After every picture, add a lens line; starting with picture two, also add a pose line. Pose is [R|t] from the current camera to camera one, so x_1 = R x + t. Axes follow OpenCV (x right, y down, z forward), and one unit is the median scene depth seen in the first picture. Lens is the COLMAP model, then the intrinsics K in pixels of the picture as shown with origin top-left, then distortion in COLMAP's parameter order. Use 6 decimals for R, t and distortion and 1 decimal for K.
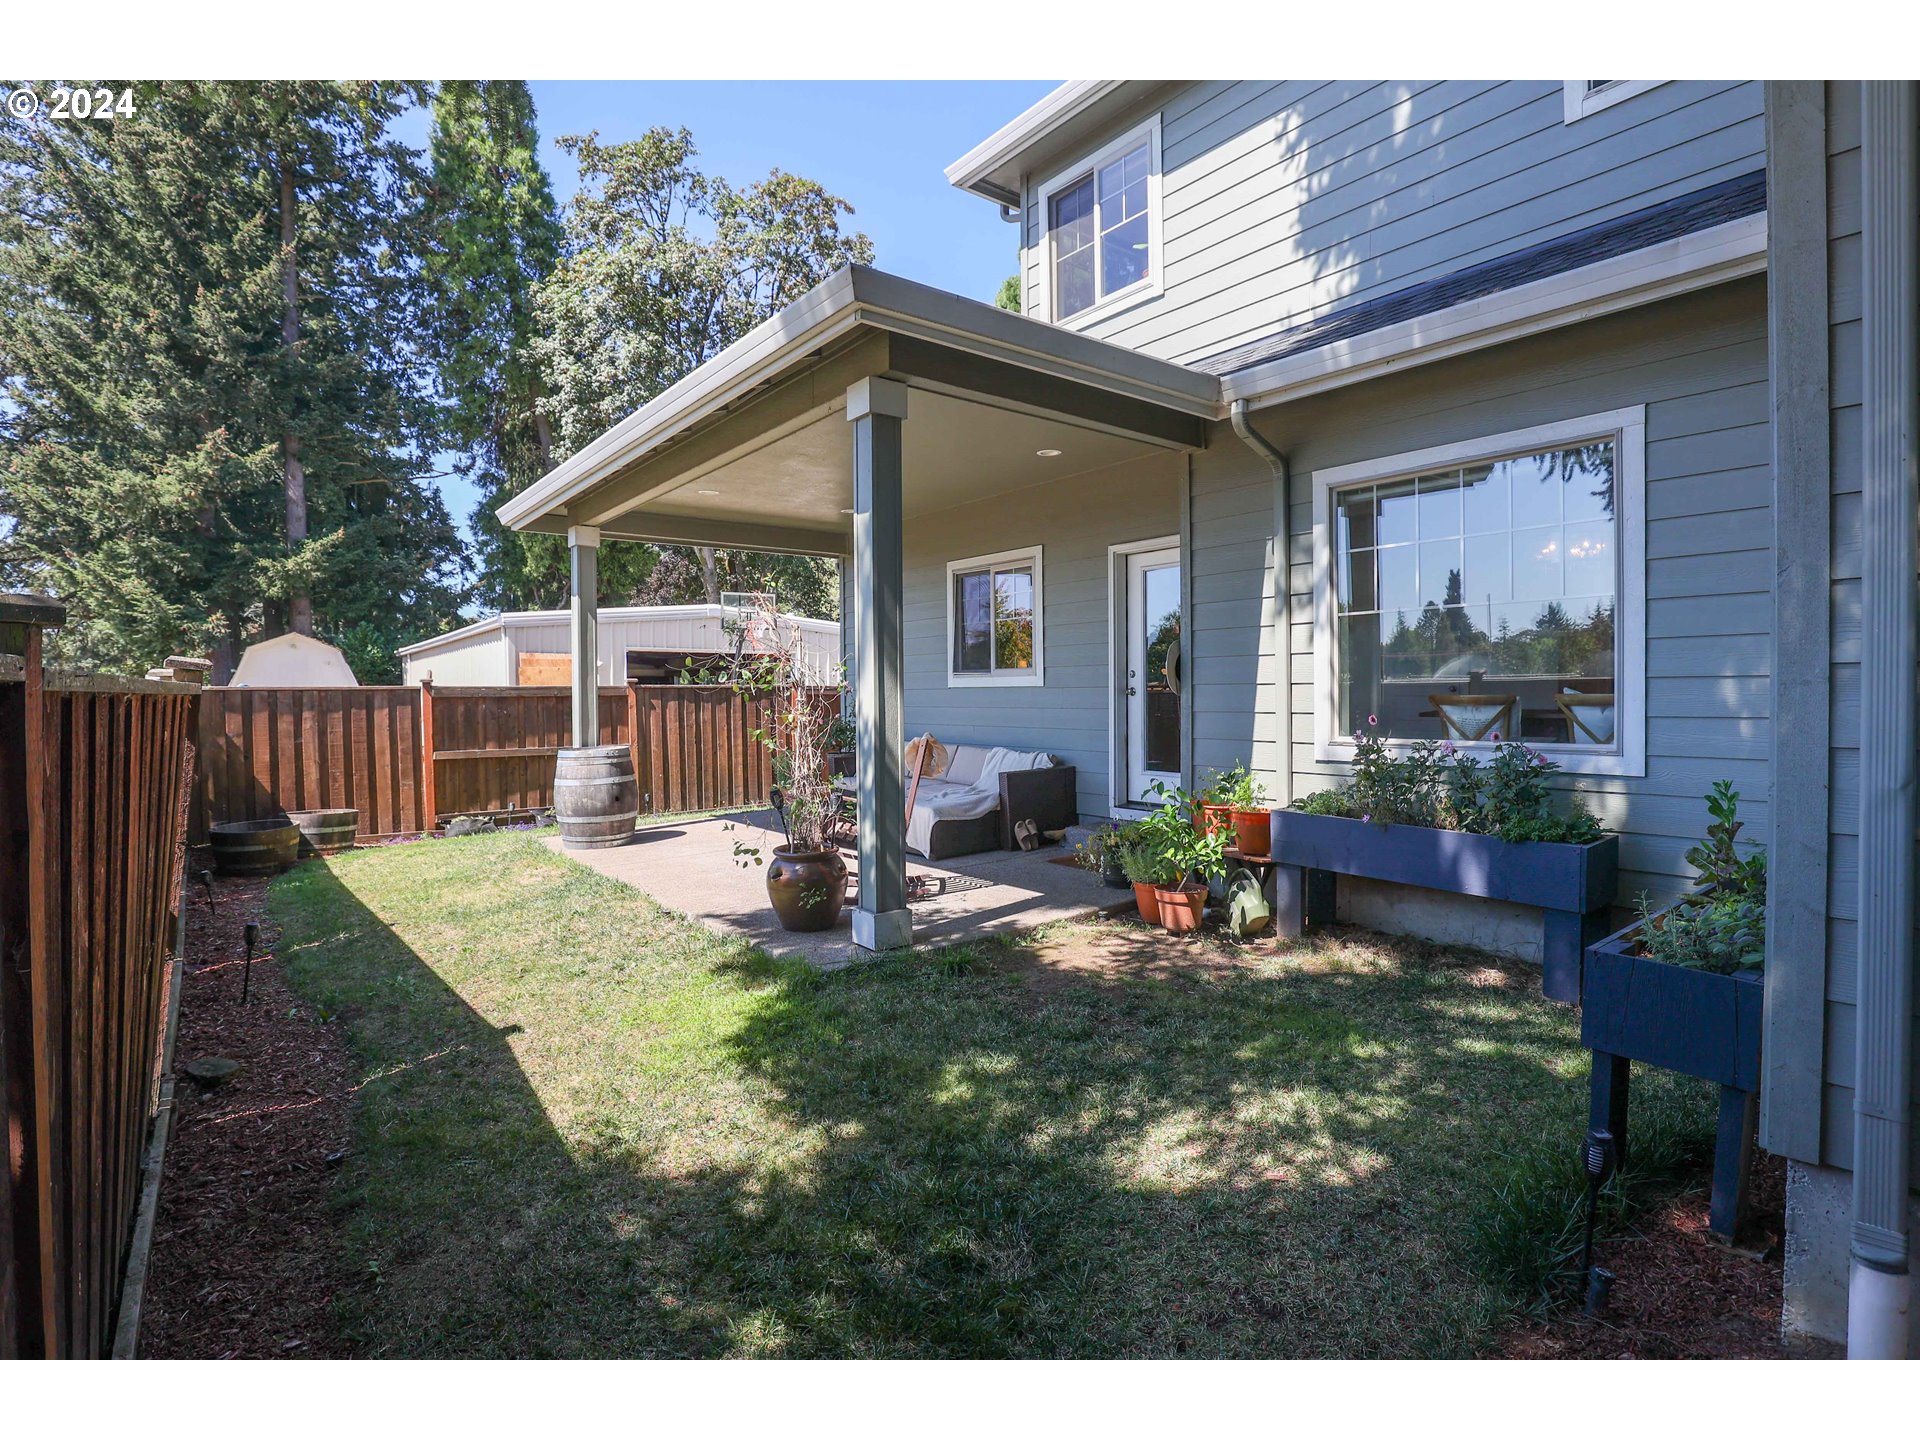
lens RADIAL K [[911.6, 0, 963.9], [0, 911.6, 713.8], [0, 0, 1]] dist [-0.031311, 0.001114]
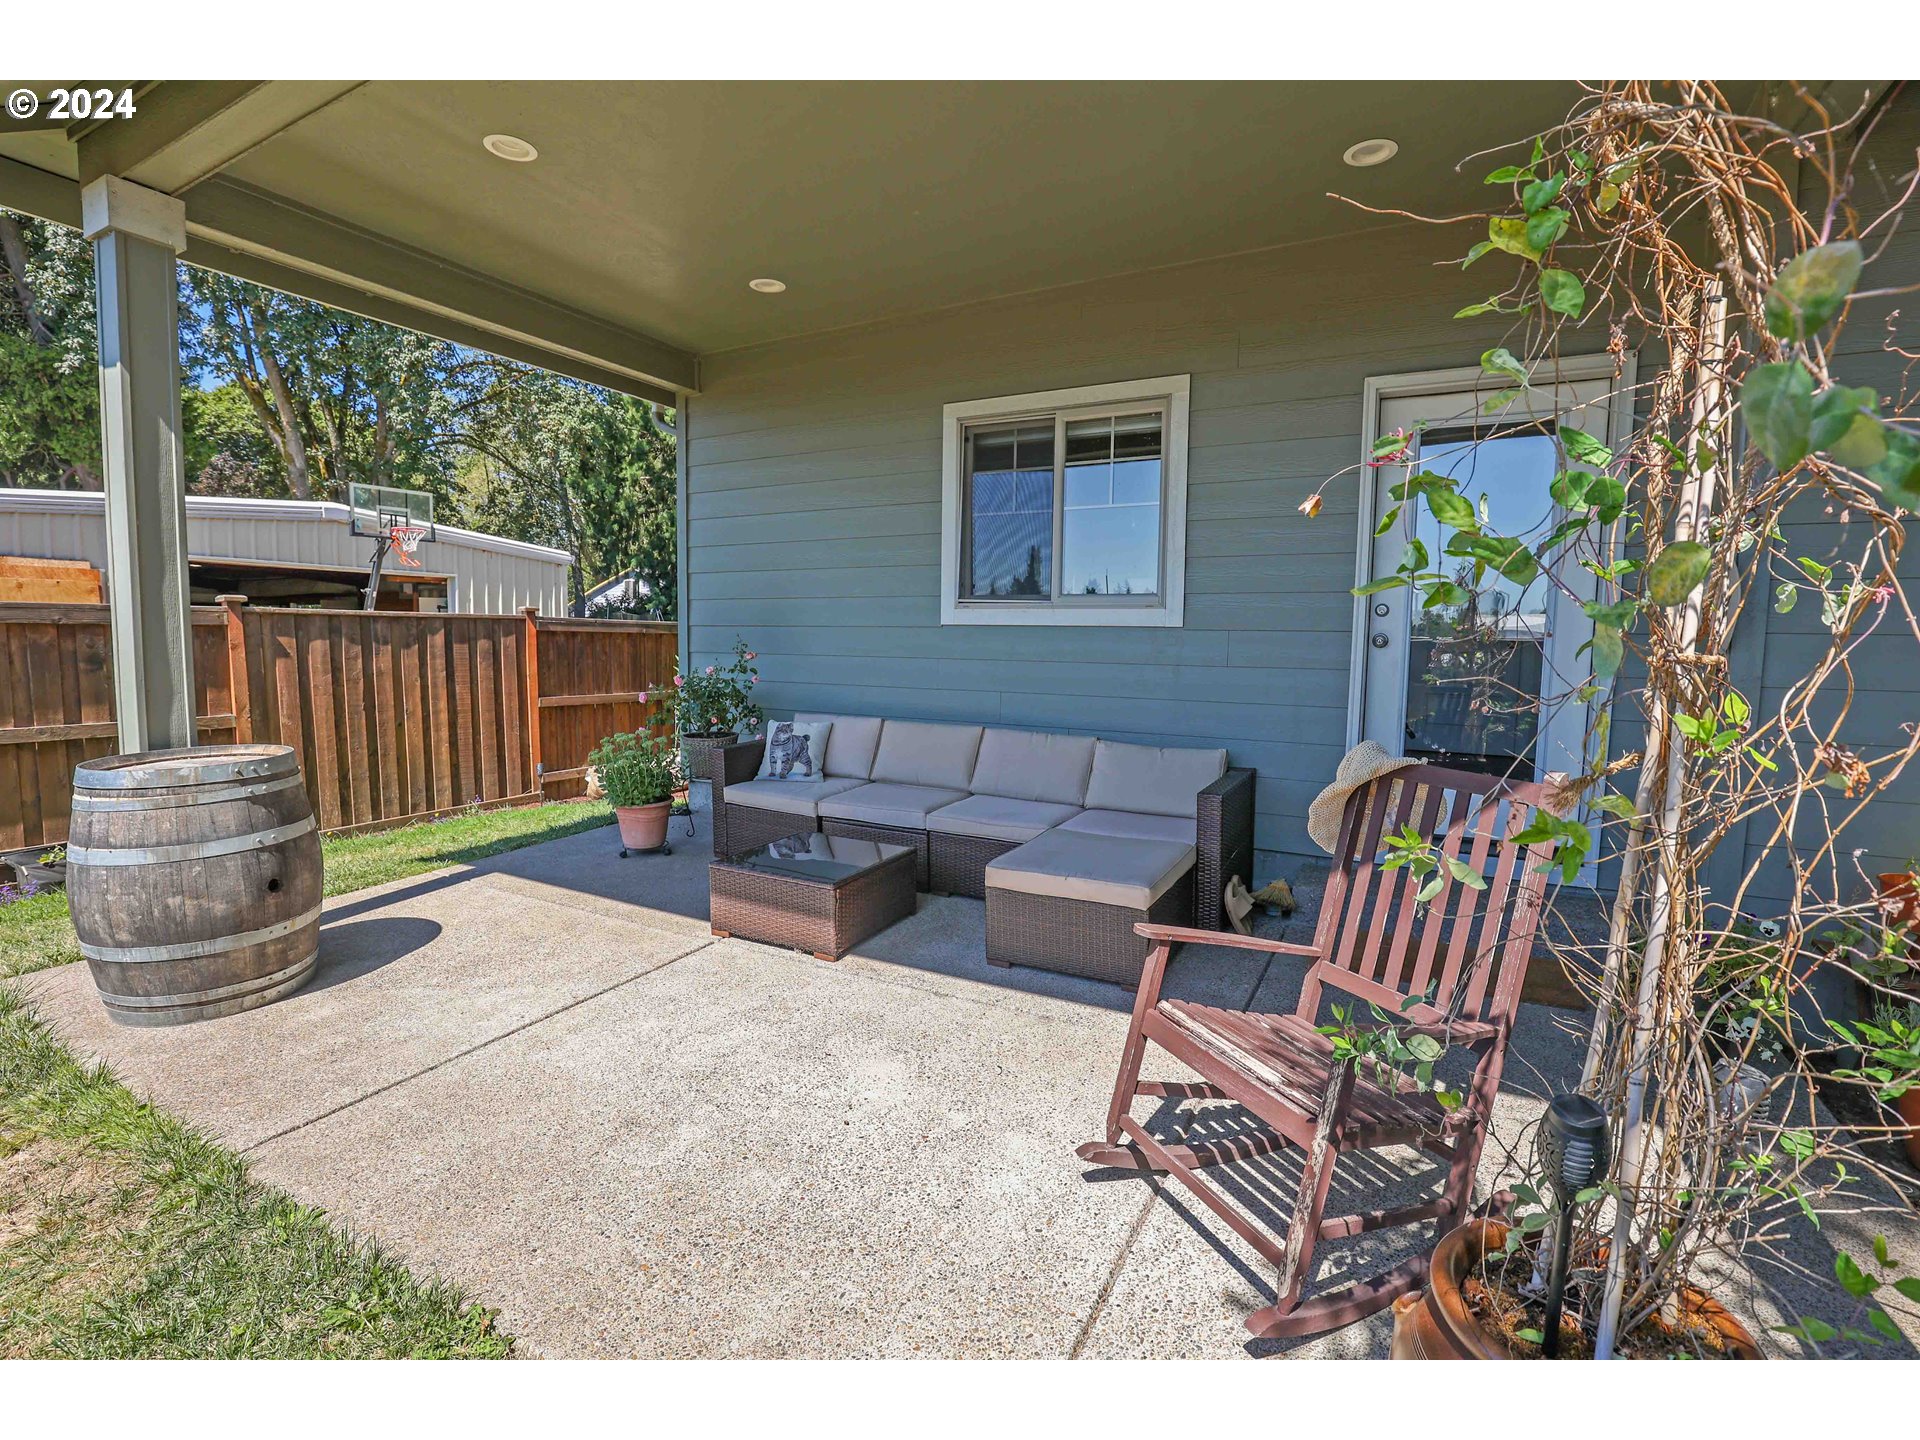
lens RADIAL K [[880.7, 0, 971.3], [0, 880.7, 720.7], [0, 0, 1]] dist [-0.033925, 0.004704]
pose [[0.921695, -0.011218, 0.387752, -0.152359], [-0.016048, 0.997623, 0.067008, -0.004478], [-0.387582, -0.067984, 0.919325, 0.335116]]
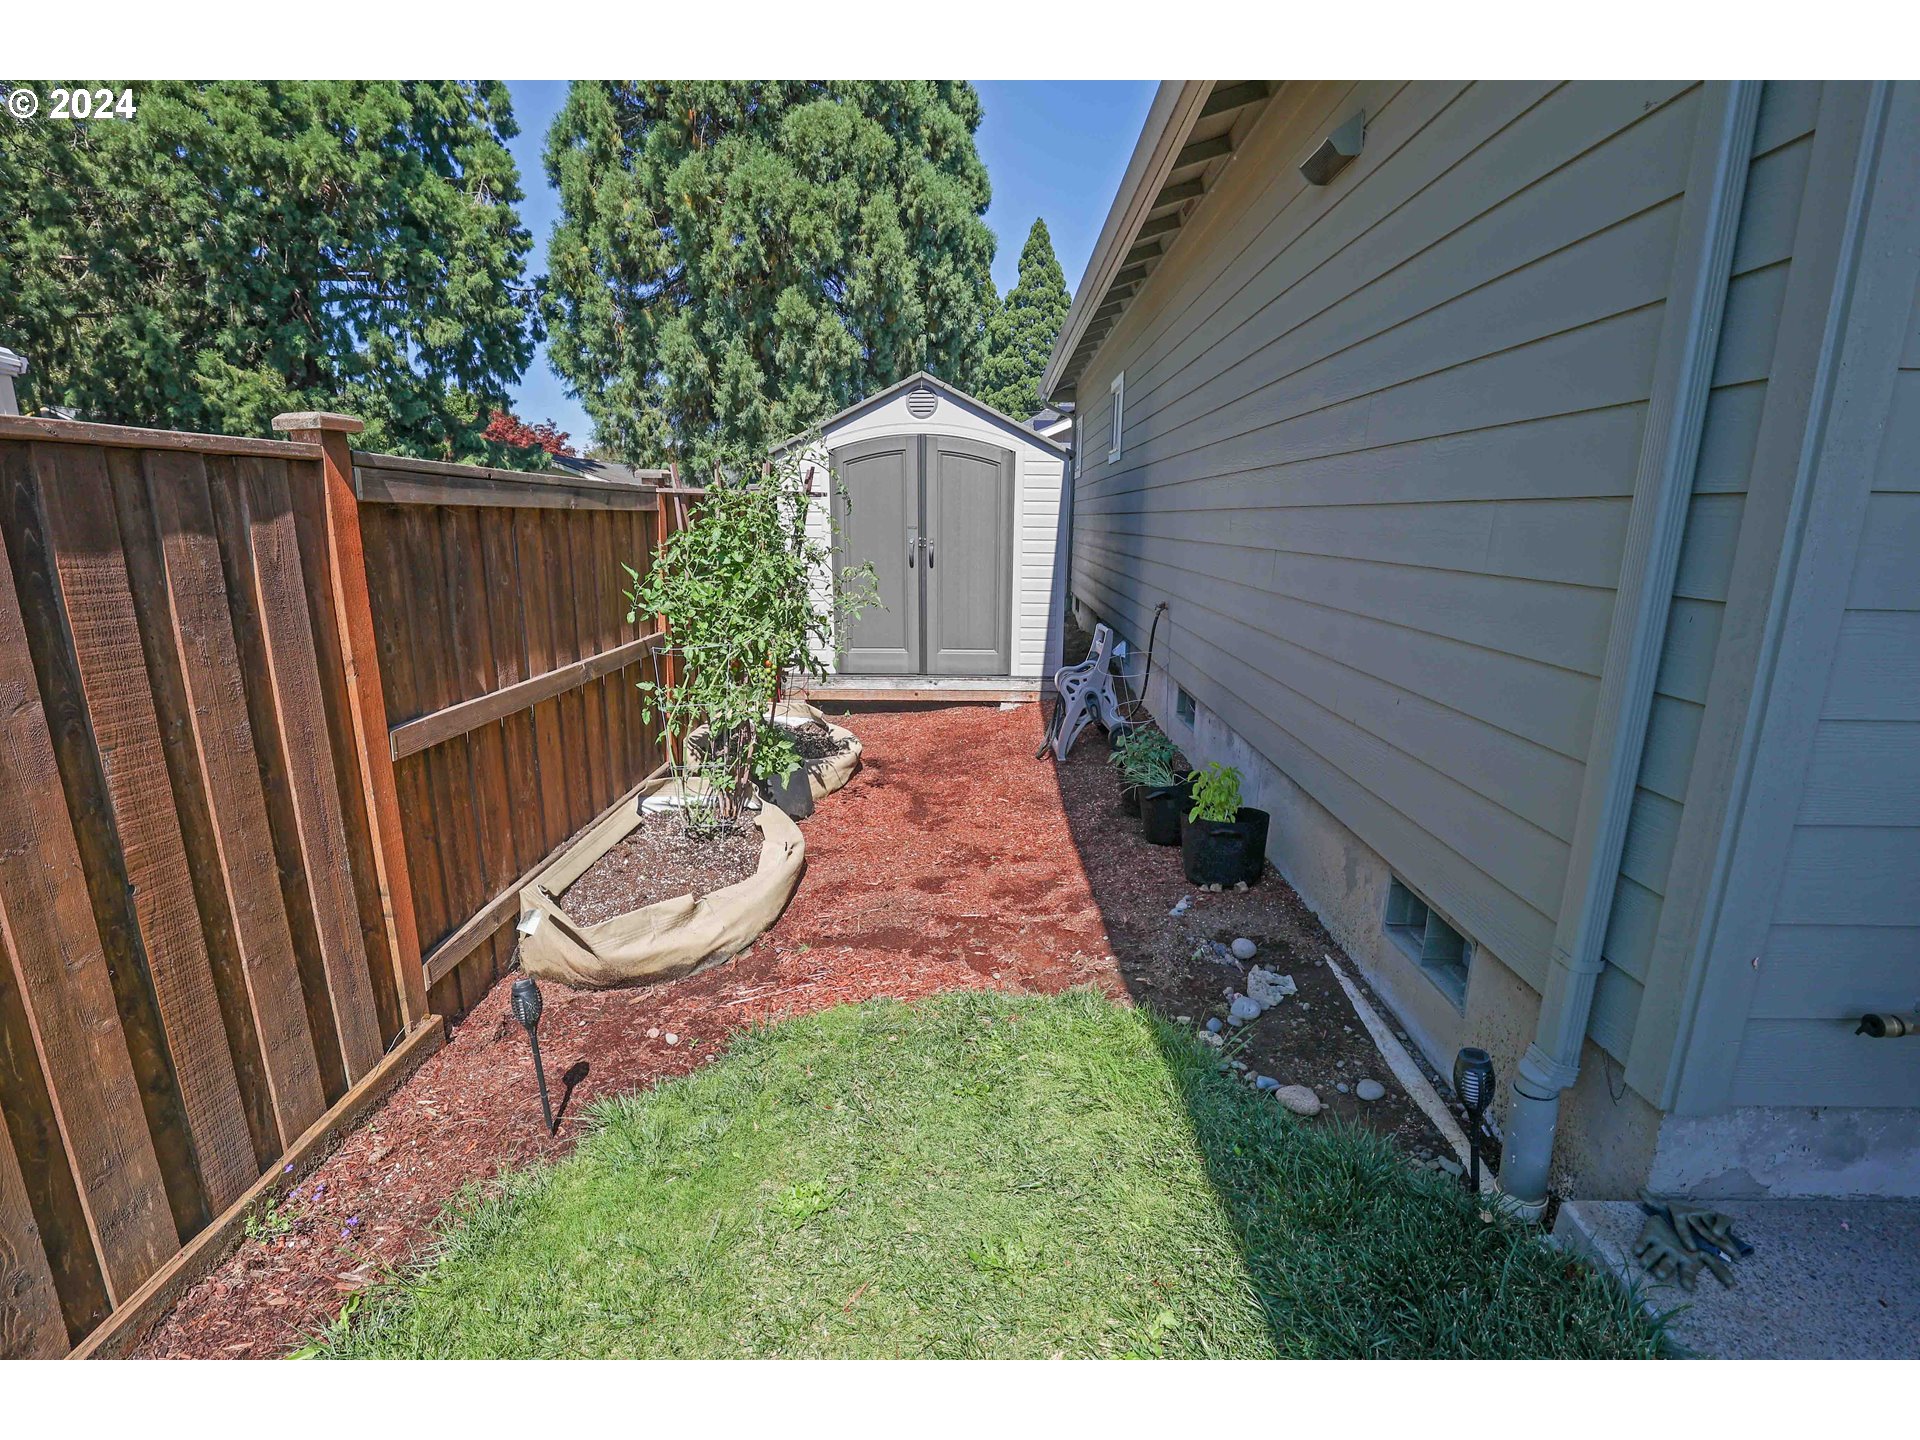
lens RADIAL K [[880.7, 0, 971.3], [0, 880.7, 720.7], [0, 0, 1]] dist [-0.033925, 0.004704]
pose [[0.649474, -0.154185, 0.744587, -0.261047], [-0.000554, 0.979130, 0.203236, -0.014986], [-0.760383, -0.132409, 0.635834, 0.862930]]
